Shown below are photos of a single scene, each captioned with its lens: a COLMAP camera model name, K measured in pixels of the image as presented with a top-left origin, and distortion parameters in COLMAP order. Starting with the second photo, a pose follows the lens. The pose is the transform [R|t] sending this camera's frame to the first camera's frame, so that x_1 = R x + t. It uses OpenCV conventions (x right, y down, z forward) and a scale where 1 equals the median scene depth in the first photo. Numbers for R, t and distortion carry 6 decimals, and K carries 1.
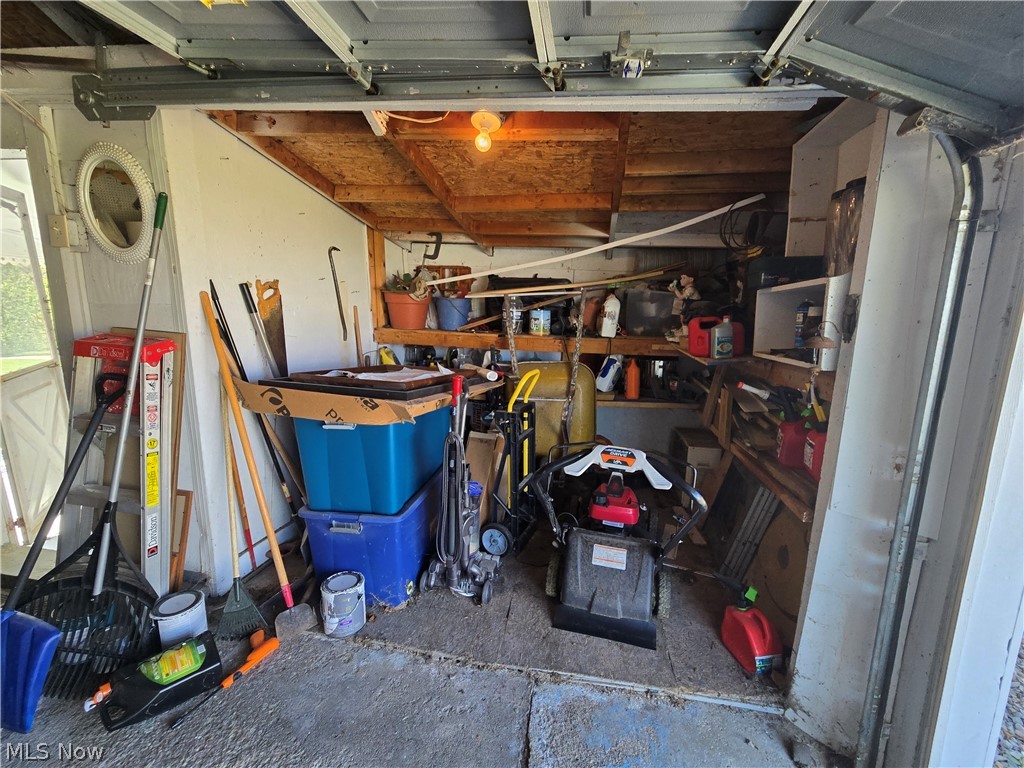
lens RADIAL K [[418.1, 0, 512.6], [0, 418.1, 381.7], [0, 0, 1]] dist [-0.000763, -0.000319]
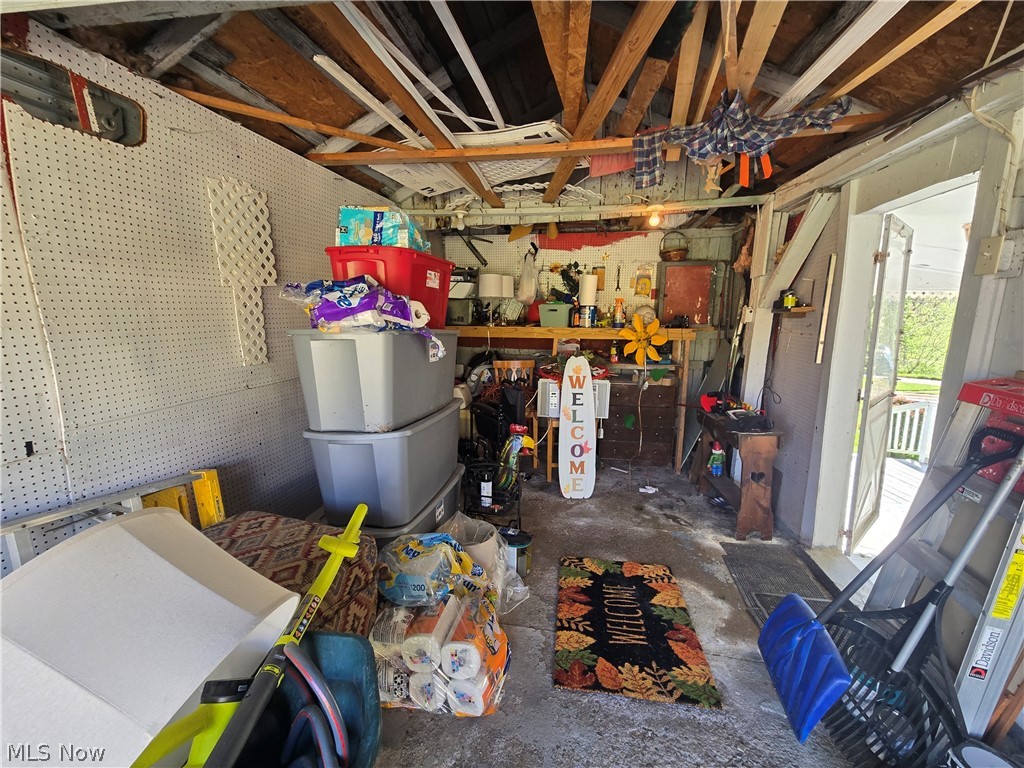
lens RADIAL K [[426.6, 0, 510.6], [0, 426.6, 388.1], [0, 0, 1]] dist [-0.003670, 0.003300]
pose [[-0.025899, 0.137512, -0.990162, -0.152637], [-0.188258, 0.972100, 0.139927, -0.034184], [0.981778, 0.190030, 0.000711, 0.084989]]
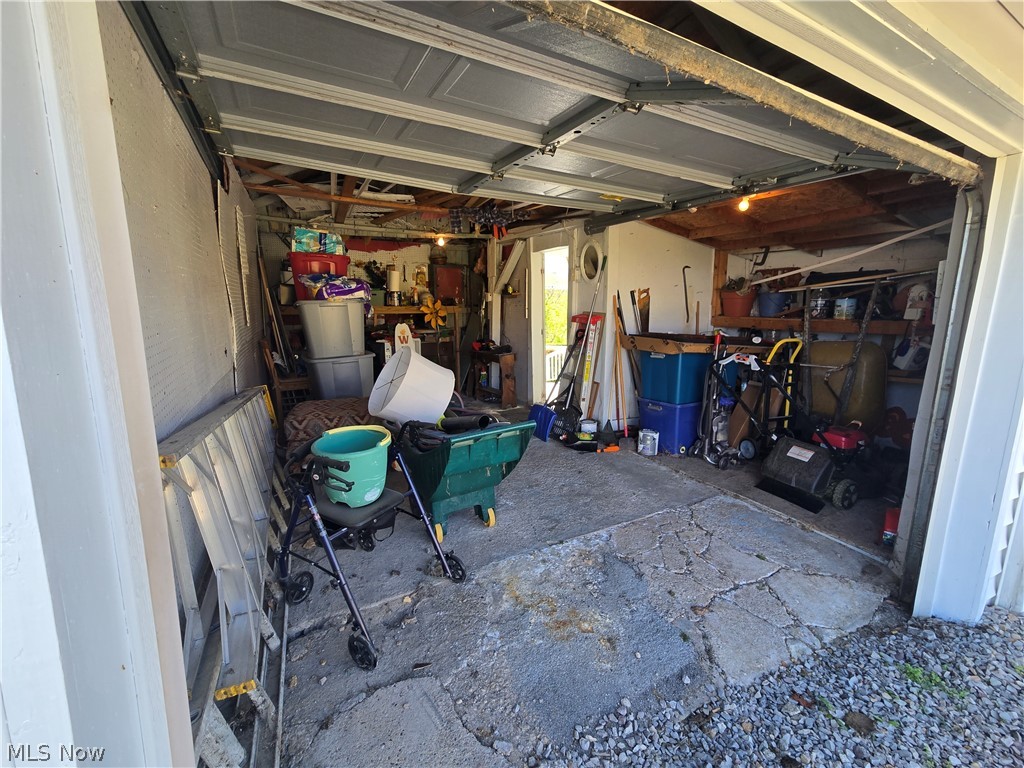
lens RADIAL K [[422.4, 0, 511.6], [0, 422.4, 389.6], [0, 0, 1]] dist [-0.001069, -0.000433]
pose [[0.602012, 0.122600, -0.789019, 0.854487], [-0.121860, 0.990674, 0.060956, 0.236368], [0.789134, 0.059453, 0.611337, -0.876981]]
